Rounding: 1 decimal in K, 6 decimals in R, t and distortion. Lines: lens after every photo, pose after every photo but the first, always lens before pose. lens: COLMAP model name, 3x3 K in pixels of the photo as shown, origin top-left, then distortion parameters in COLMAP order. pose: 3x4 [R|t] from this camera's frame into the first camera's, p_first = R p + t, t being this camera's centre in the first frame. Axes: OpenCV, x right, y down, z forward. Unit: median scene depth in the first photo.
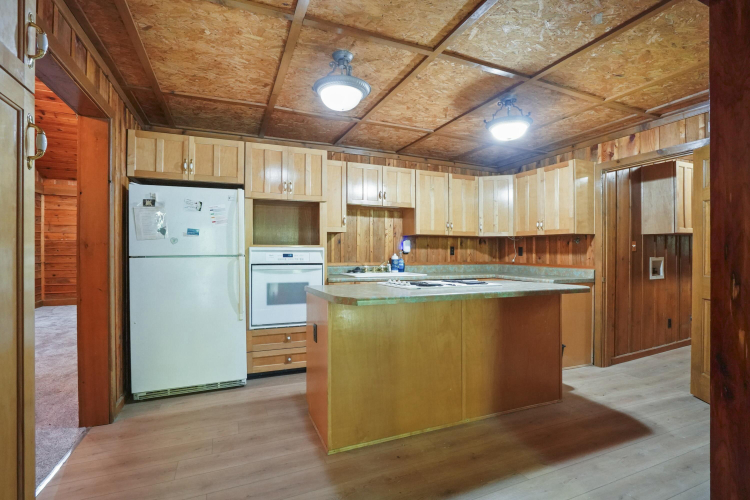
lens RADIAL K [[346.8, 0, 376.8], [0, 346.8, 251.1], [0, 0, 1]] dist [-0.043863, 0.013615]
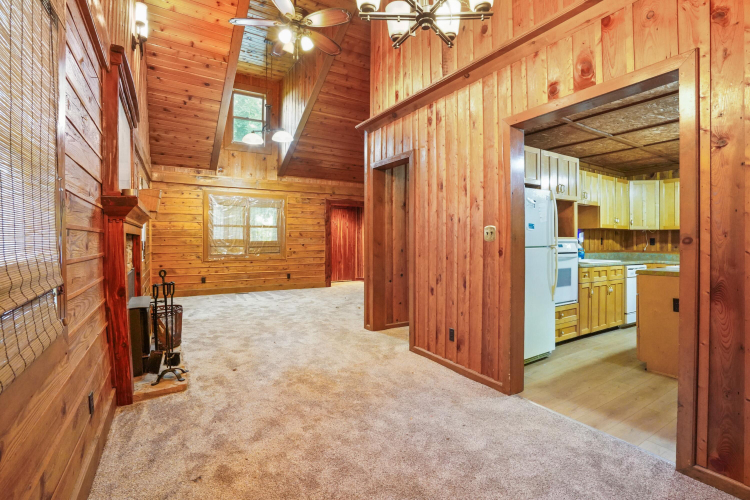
lens RADIAL K [[346.8, 0, 378.9], [0, 346.8, 242.7], [0, 0, 1]] dist [-0.043863, 0.013615]
pose [[0.989449, -0.000334, 0.144881, -1.039900], [-0.000927, 0.999962, 0.008632, -0.007122], [-0.144878, -0.008675, 0.989412, -0.091195]]
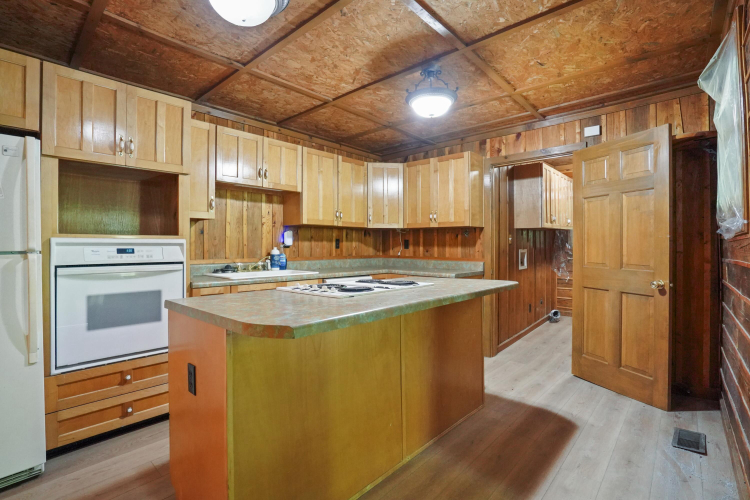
lens RADIAL K [[346.8, 0, 375.2], [0, 346.8, 242.9], [0, 0, 1]] dist [-0.043863, 0.013615]
pose [[0.911412, -0.000096, 0.411494, -0.088196], [0.001528, 0.999994, -0.003151, -0.000020], [-0.411492, 0.003501, 0.911407, 0.213126]]
